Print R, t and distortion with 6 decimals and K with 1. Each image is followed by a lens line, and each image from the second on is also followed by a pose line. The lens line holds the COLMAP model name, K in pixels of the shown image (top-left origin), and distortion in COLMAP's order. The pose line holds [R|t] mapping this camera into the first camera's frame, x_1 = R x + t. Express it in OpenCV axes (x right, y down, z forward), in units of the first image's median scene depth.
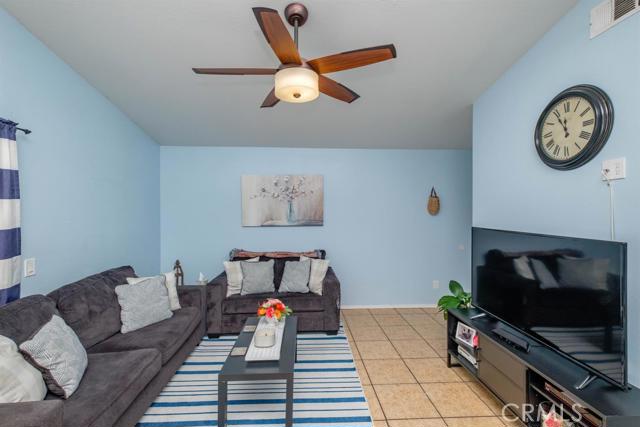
lens RADIAL K [[274.3, 0, 320.4], [0, 274.3, 214.0], [0, 0, 1]] dist [0.001161, 0.000028]
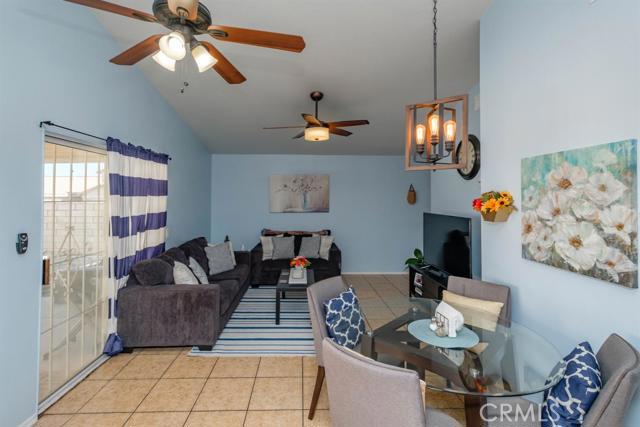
lens RADIAL K [[294.5, 0, 310.9], [0, 294.5, 197.0], [0, 0, 1]] dist [0.000343, 0.000004]
pose [[0.999309, 0.002982, -0.037038, -0.028377], [-0.003601, 0.999855, -0.016658, -0.008778], [0.036983, 0.016780, 0.999175, -0.531398]]
